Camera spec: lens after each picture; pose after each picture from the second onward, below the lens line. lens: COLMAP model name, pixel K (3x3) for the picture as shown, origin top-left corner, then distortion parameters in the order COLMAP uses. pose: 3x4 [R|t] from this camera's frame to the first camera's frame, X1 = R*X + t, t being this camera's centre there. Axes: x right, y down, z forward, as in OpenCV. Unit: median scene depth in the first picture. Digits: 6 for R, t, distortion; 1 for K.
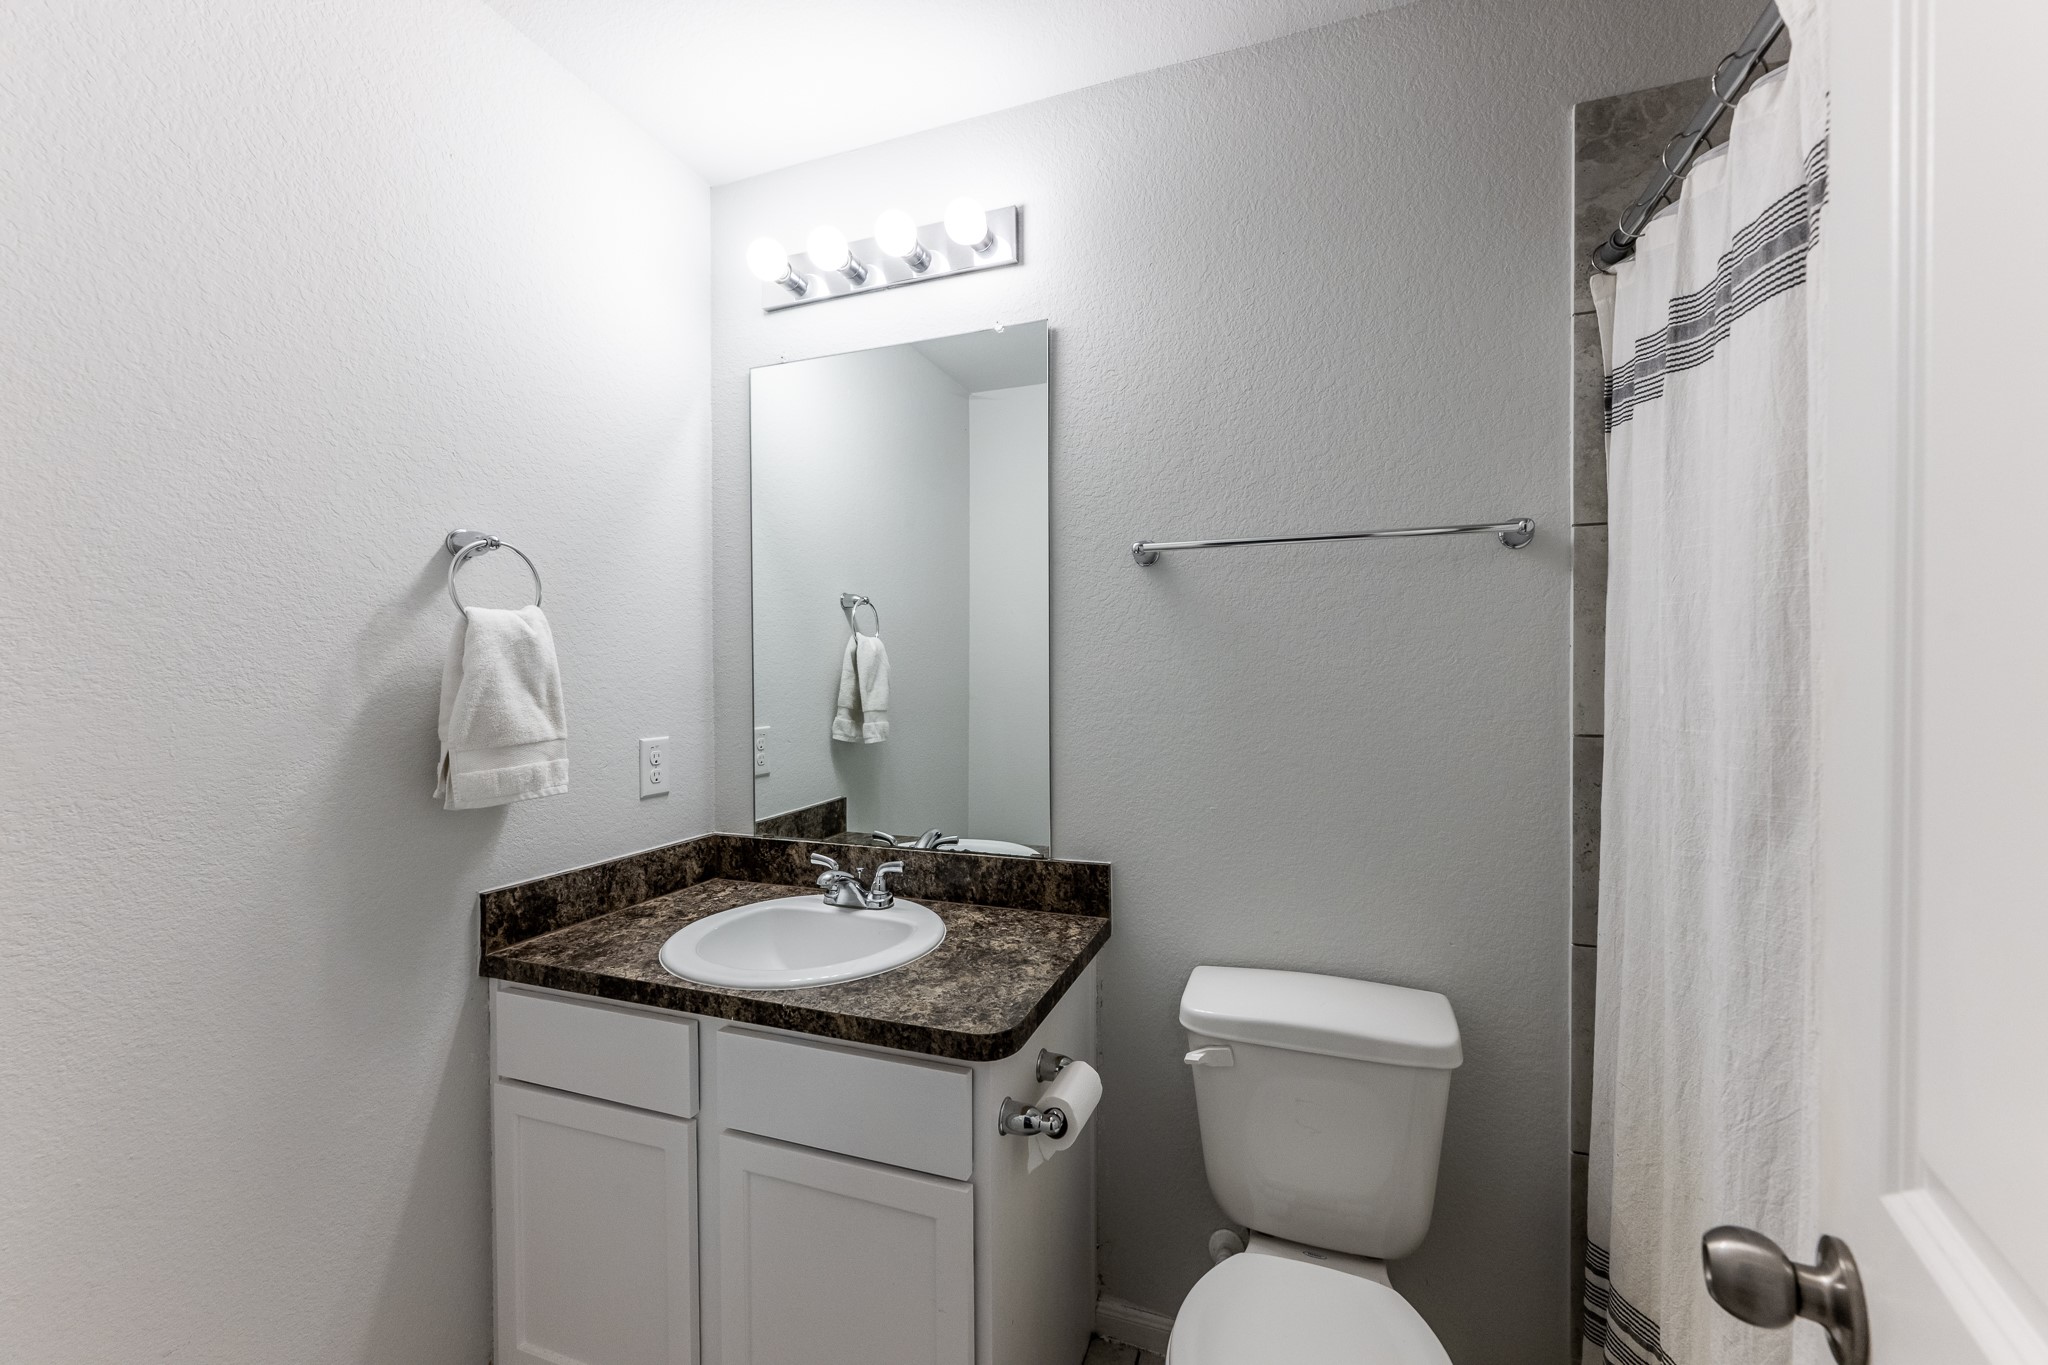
lens RADIAL K [[841.4, 0, 1024.0], [0, 841.4, 682.5], [0, 0, 1]] dist [0.000164, 0.000021]
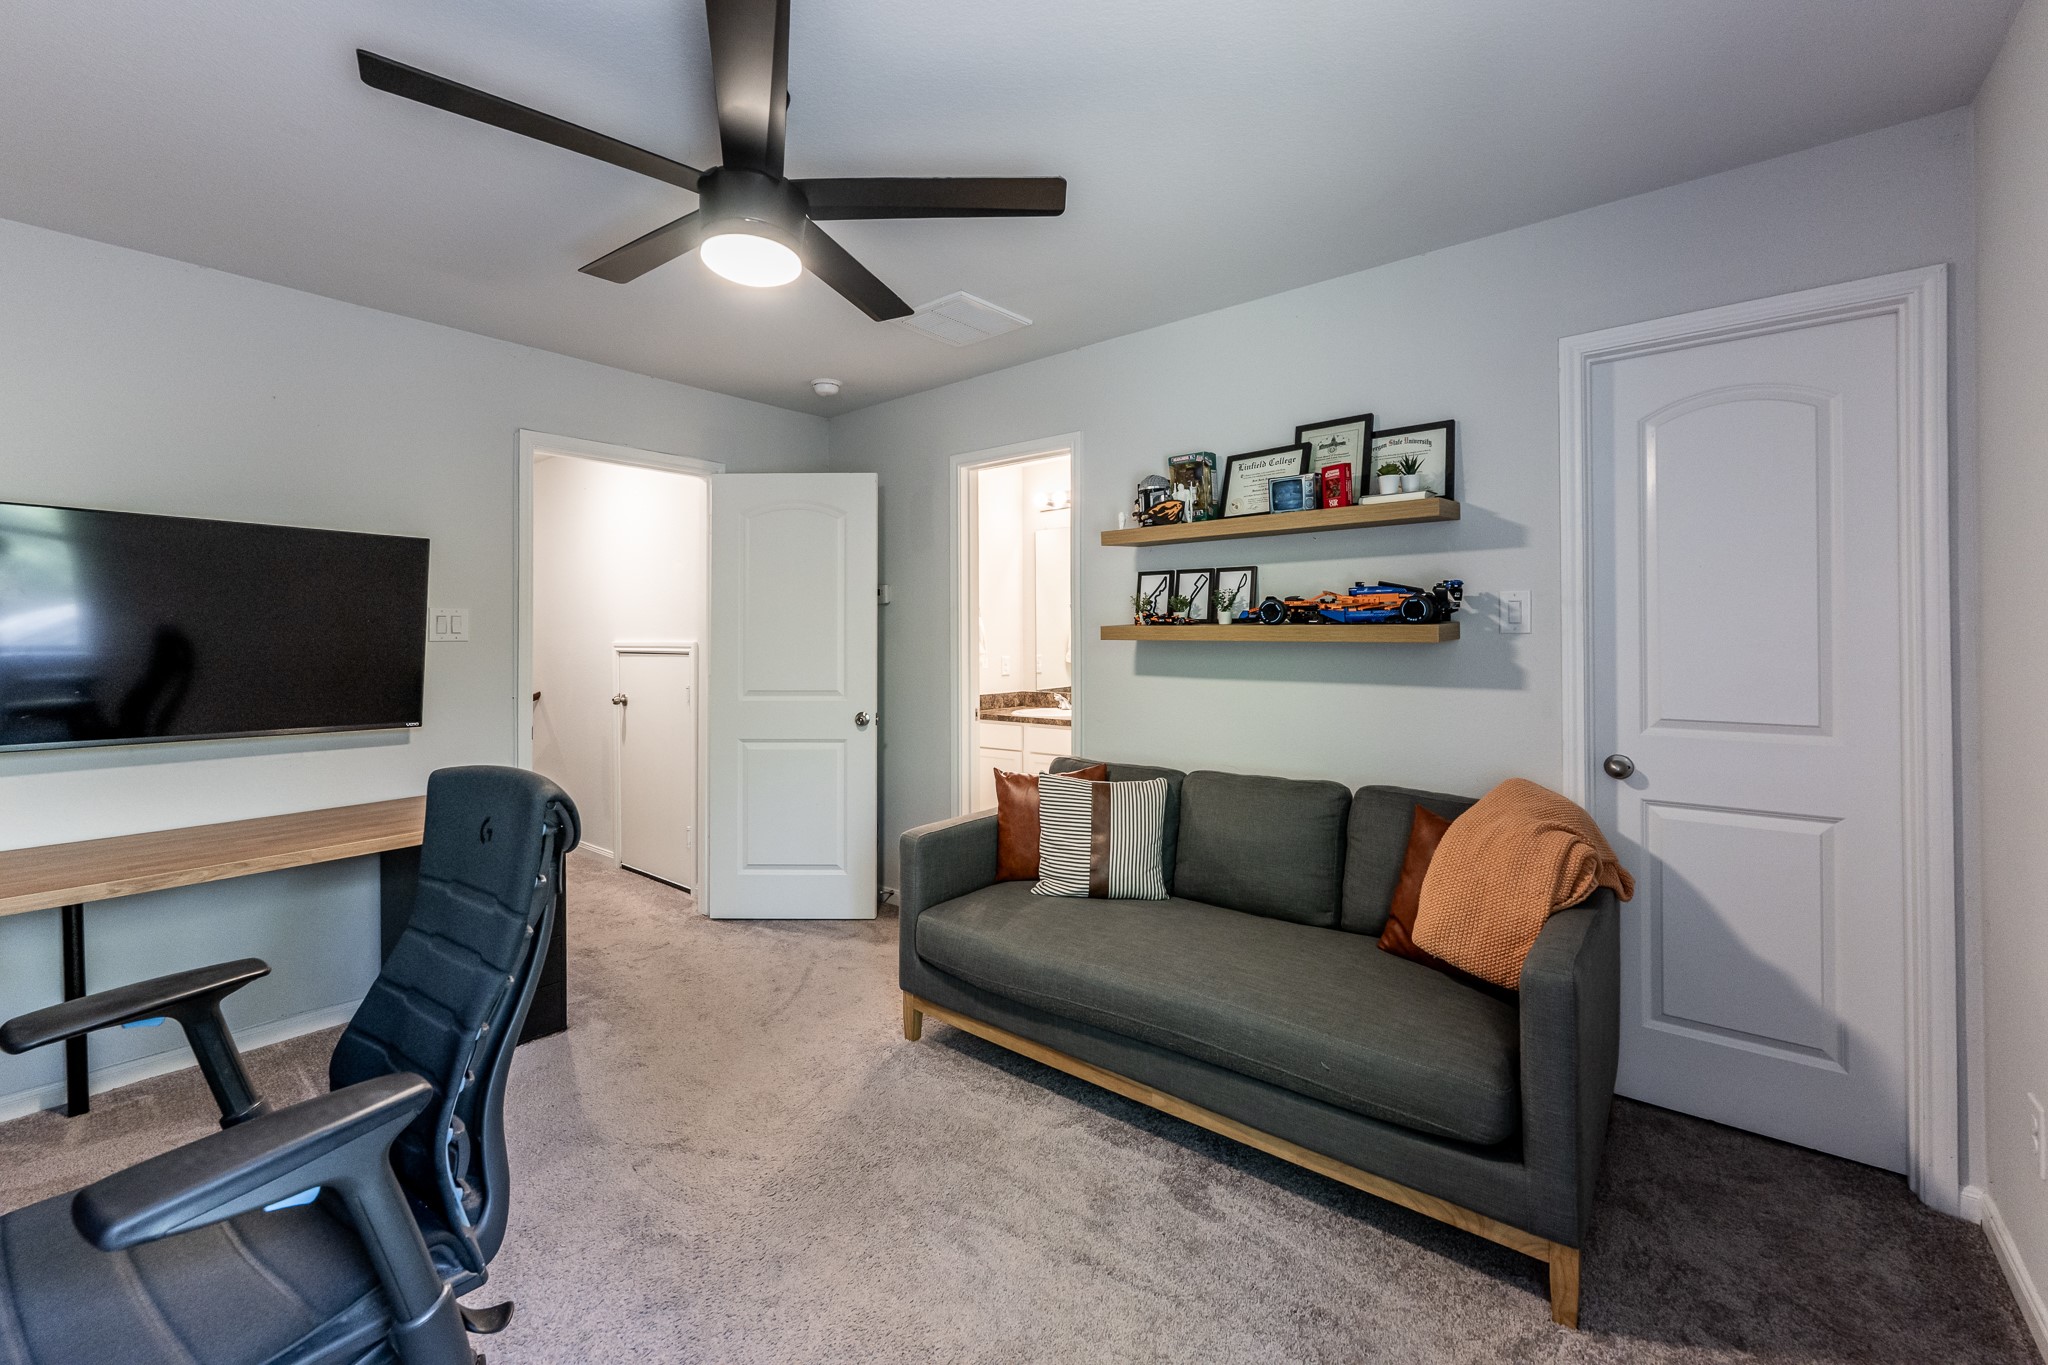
lens RADIAL K [[842.8, 0, 1015.5], [0, 842.8, 625.2], [0, 0, 1]] dist [0.000654, 0.000104]
pose [[0.945289, -0.009288, -0.326102, 0.565968], [0.001809, 0.999728, -0.023233, 0.023523], [0.326230, 0.021372, 0.945049, -1.791478]]
